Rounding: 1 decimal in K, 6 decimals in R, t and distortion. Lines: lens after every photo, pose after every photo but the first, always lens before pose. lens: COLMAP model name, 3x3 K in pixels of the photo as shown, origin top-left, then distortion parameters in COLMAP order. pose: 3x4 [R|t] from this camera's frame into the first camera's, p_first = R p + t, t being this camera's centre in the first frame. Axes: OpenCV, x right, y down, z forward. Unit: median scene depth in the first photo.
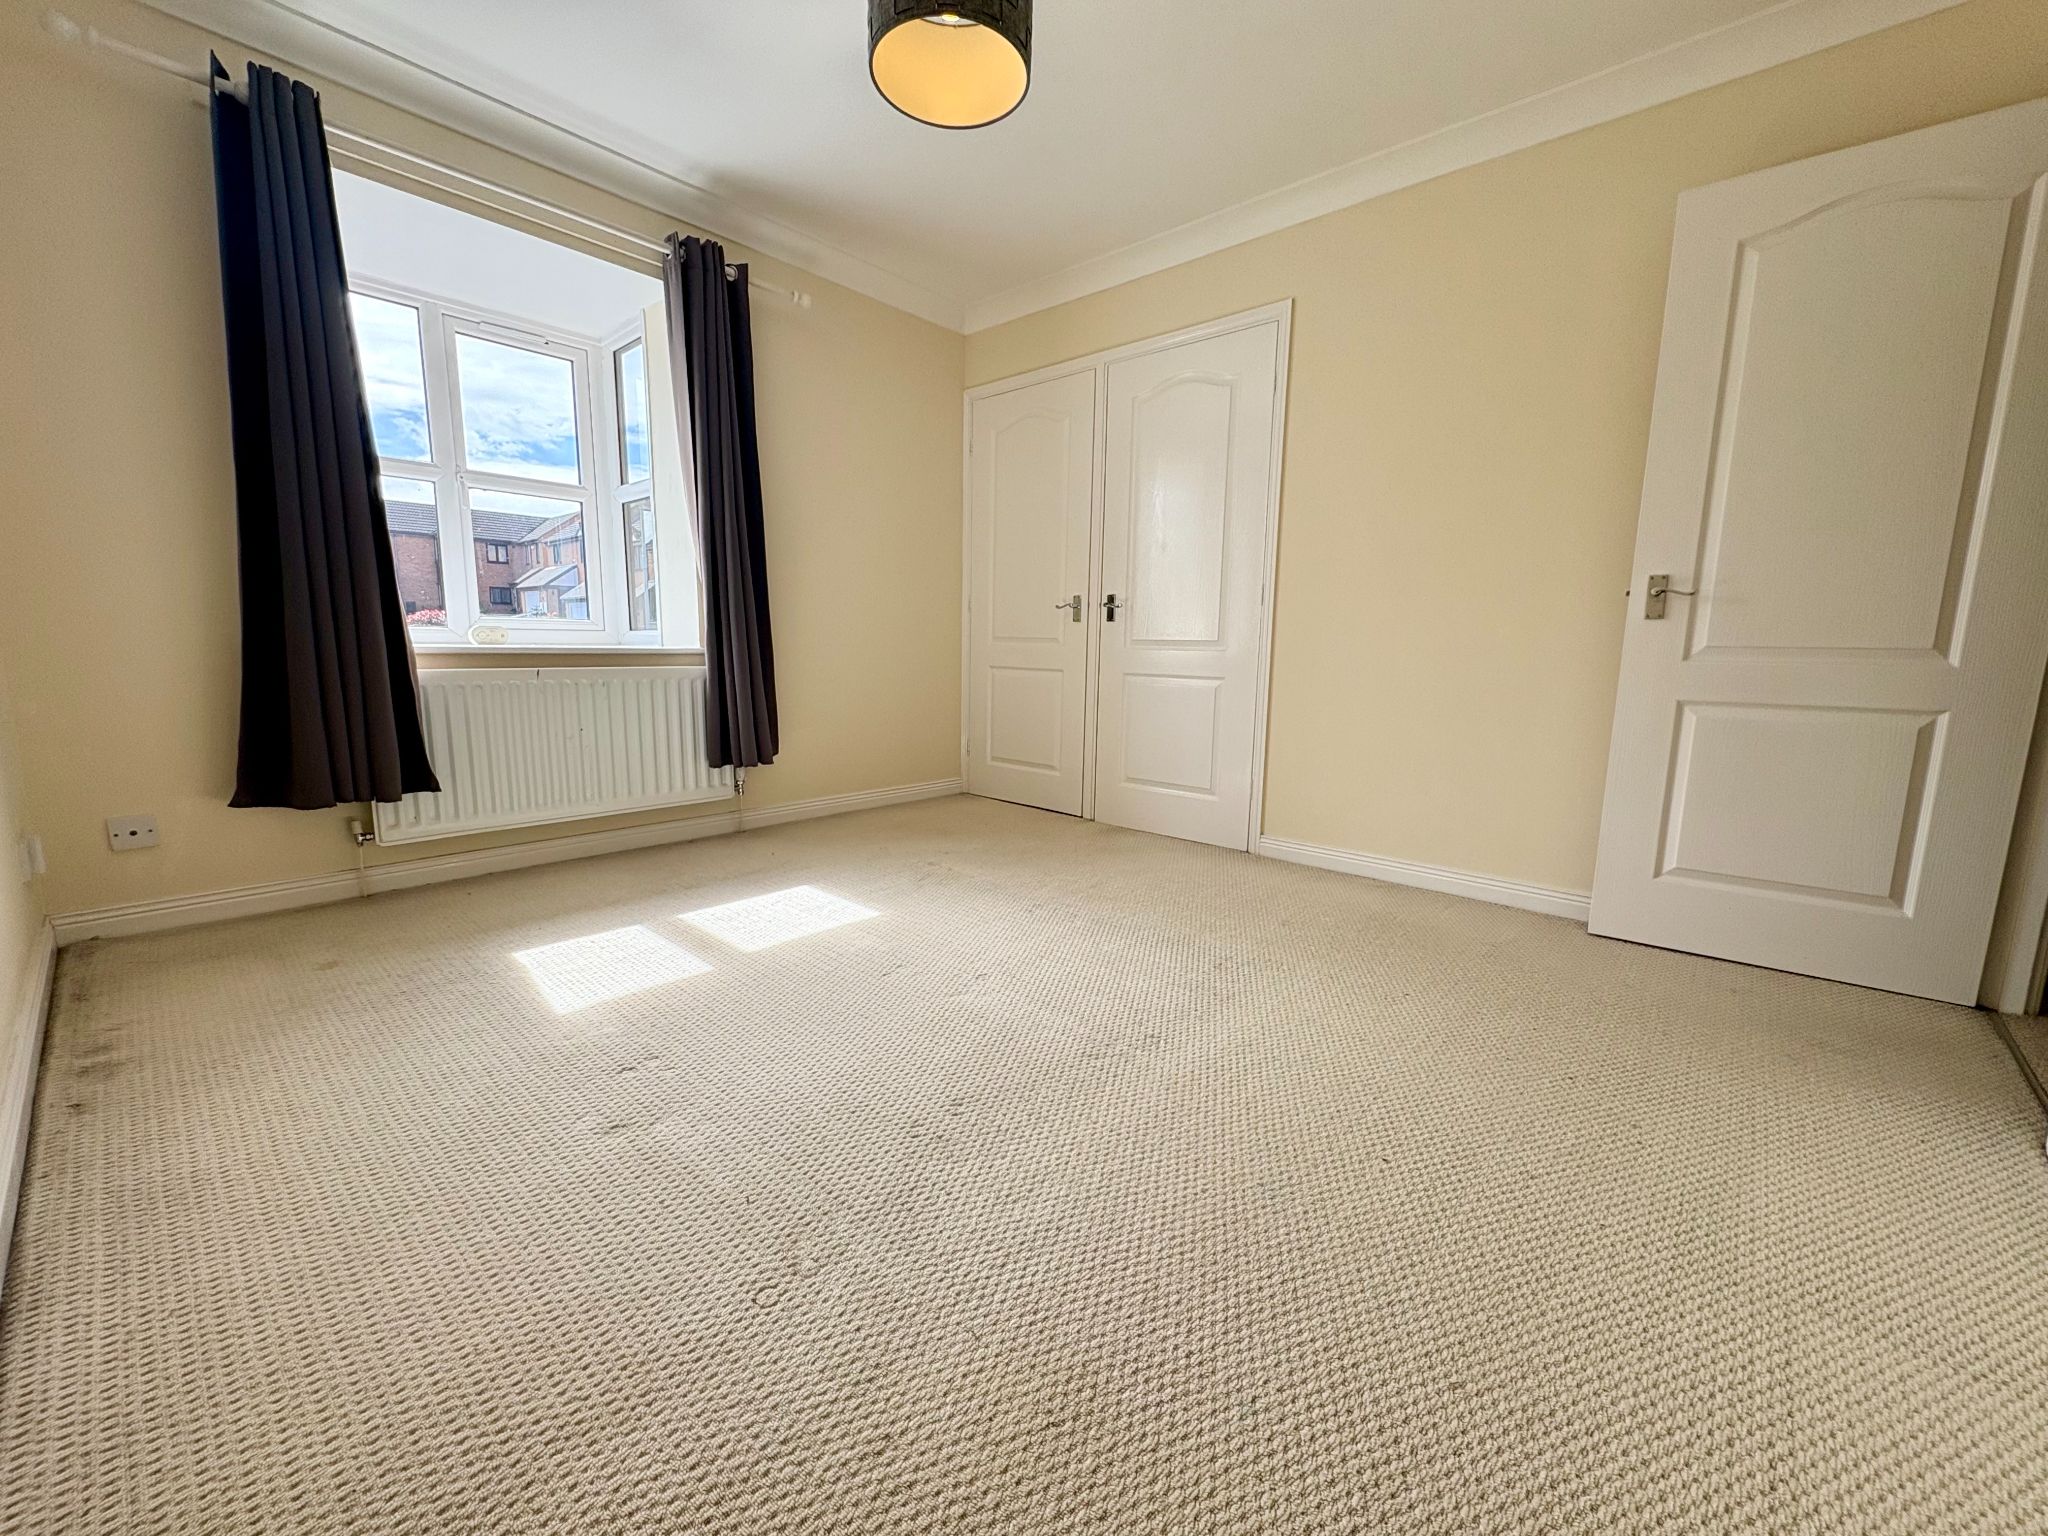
lens RADIAL K [[815.2, 0, 1024.0], [0, 815.2, 768.0], [0, 0, 1]] dist [-0.000269, -0.000026]
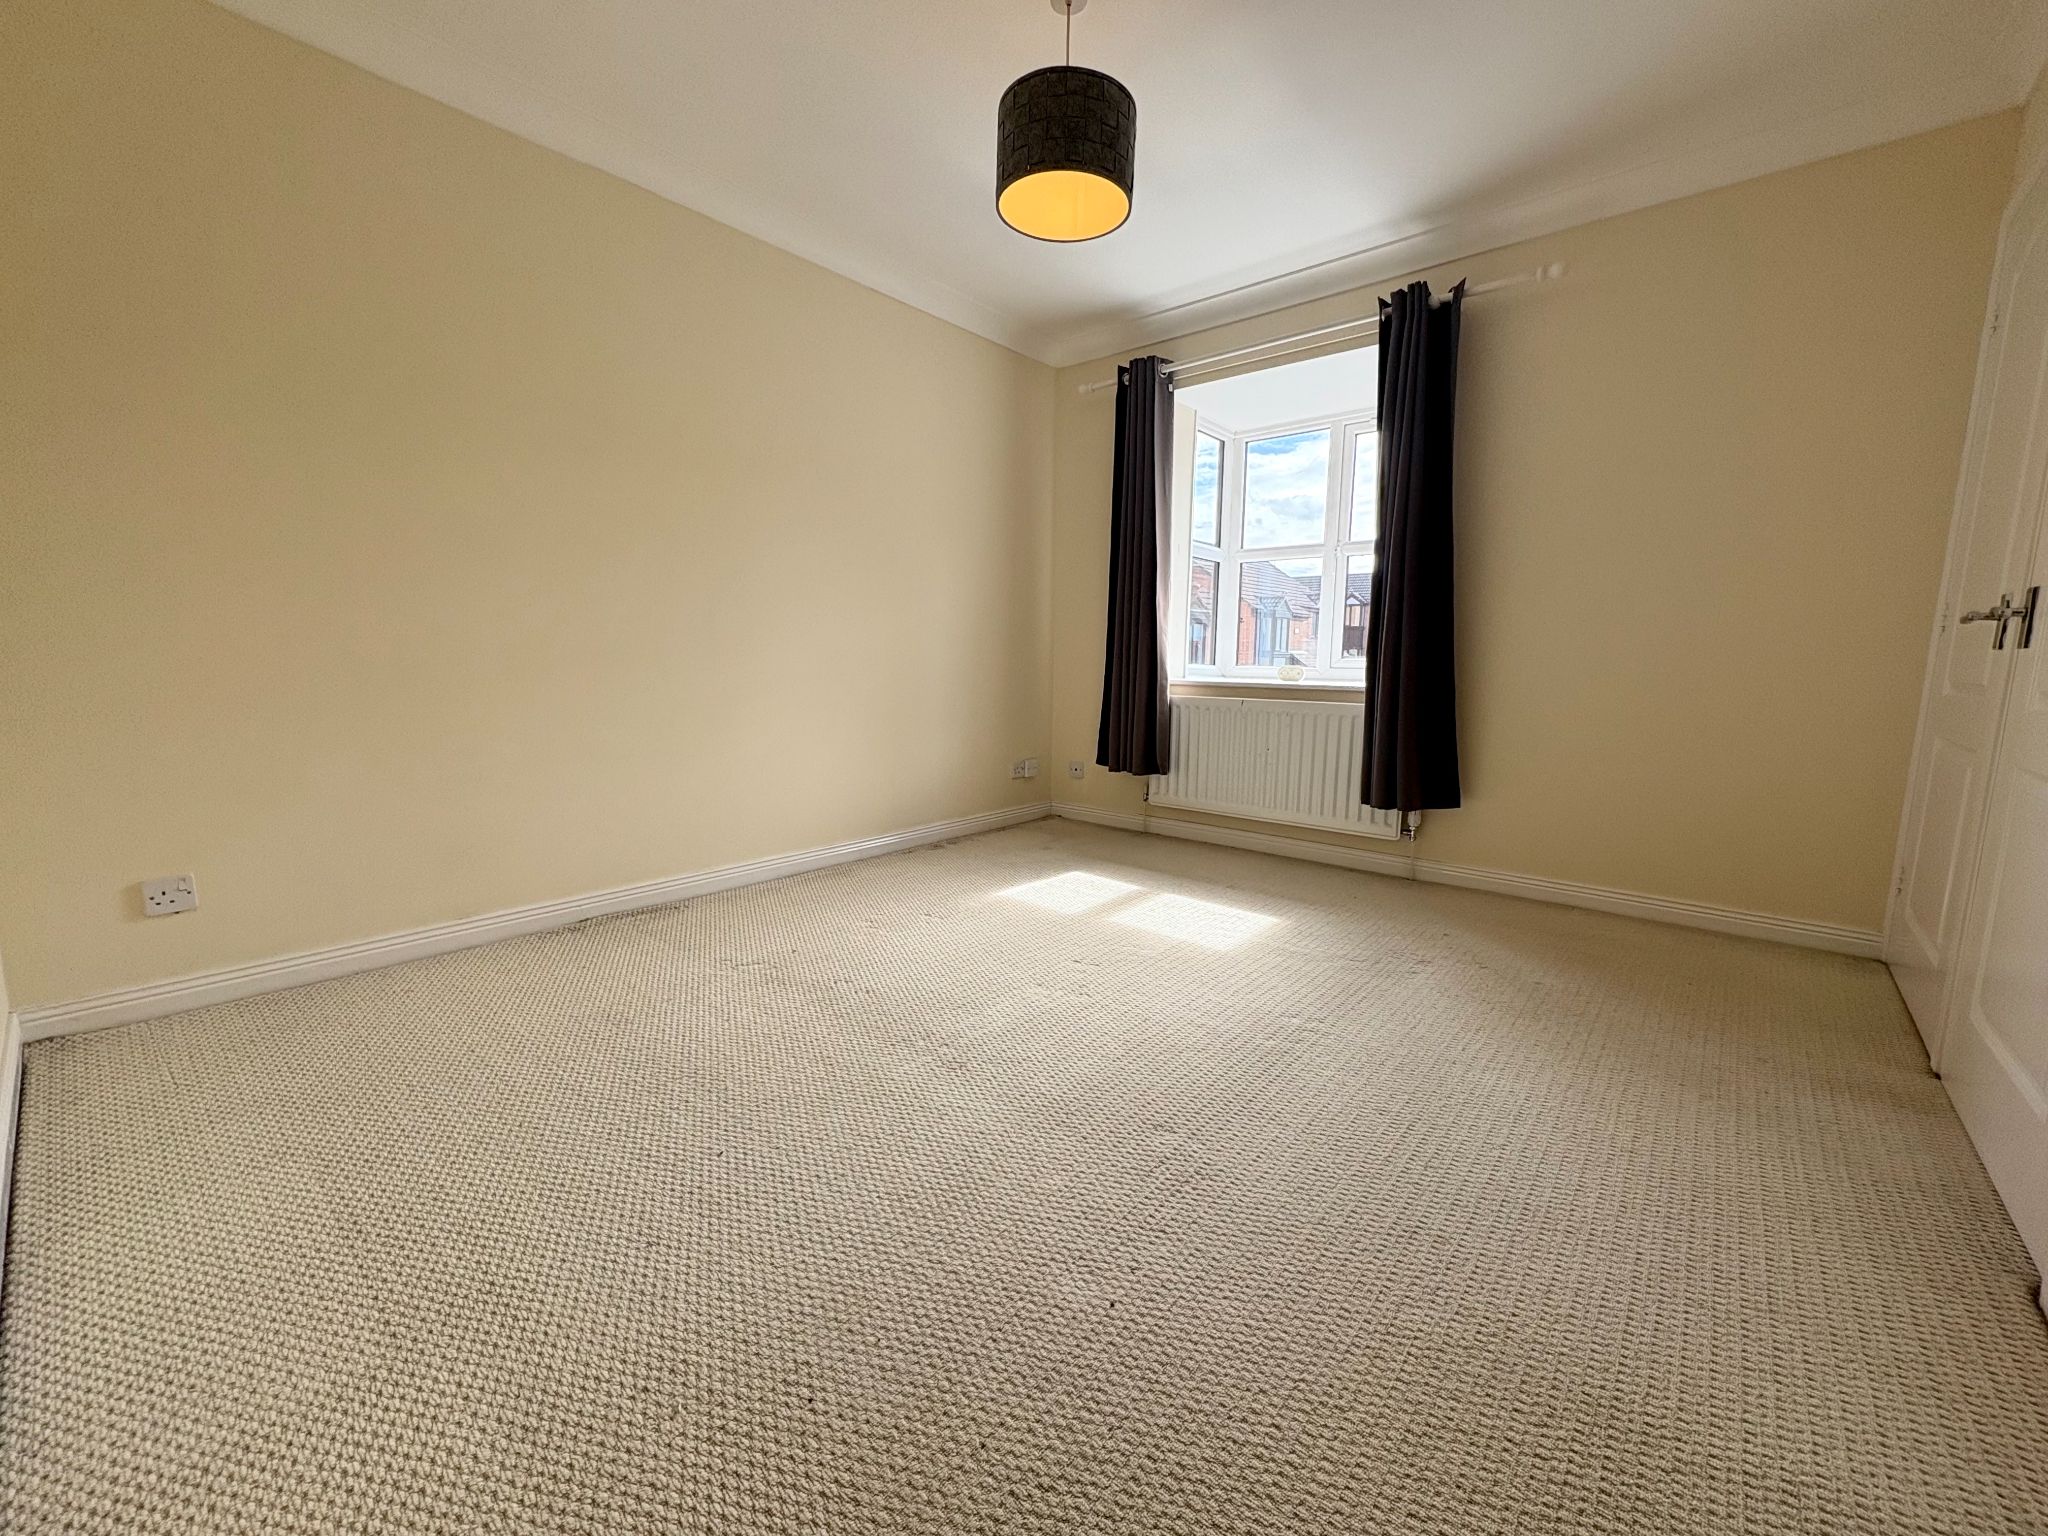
lens RADIAL K [[815.2, 0, 1024.0], [0, 815.2, 768.0], [0, 0, 1]] dist [-0.000269, -0.000026]
pose [[0.020592, 0.121831, -0.992337, 0.742753], [-0.165123, 0.979332, 0.116808, -0.111127], [0.986058, 0.161453, 0.040284, 0.645924]]
